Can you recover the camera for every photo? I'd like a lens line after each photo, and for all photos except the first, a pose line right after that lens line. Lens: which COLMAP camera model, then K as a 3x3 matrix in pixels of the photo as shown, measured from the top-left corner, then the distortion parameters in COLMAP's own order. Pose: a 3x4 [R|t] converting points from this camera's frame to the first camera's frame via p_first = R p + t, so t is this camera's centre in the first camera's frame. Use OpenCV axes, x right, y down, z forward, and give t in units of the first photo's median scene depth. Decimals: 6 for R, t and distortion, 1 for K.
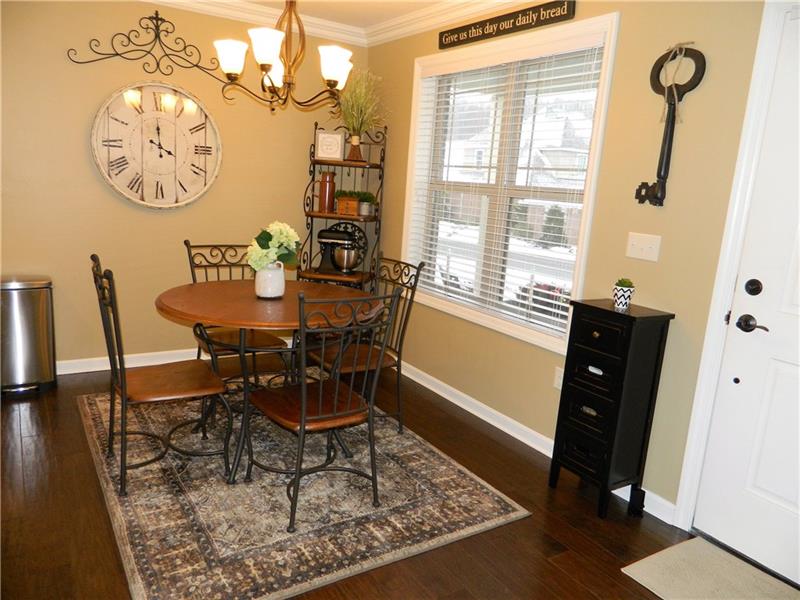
lens RADIAL K [[597.6, 0, 400.0], [0, 597.6, 300.0], [0, 0, 1]] dist [-0.002371, -0.000512]
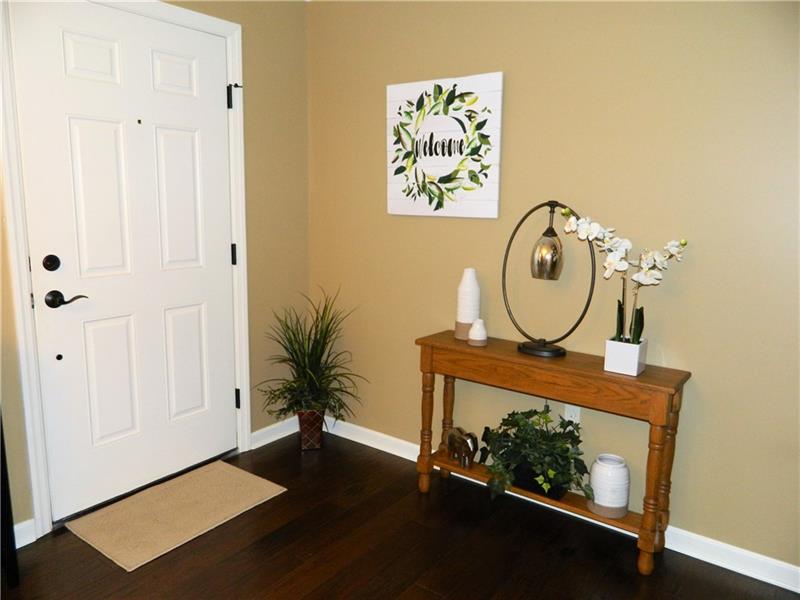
lens RADIAL K [[597.6, 0, 400.0], [0, 597.6, 300.0], [0, 0, 1]] dist [-0.002371, -0.000512]
pose [[-0.350372, -0.241906, 0.904832, -0.520718], [0.135399, 0.942841, 0.304498, -0.184392], [-0.926772, 0.229201, -0.297591, 0.756110]]
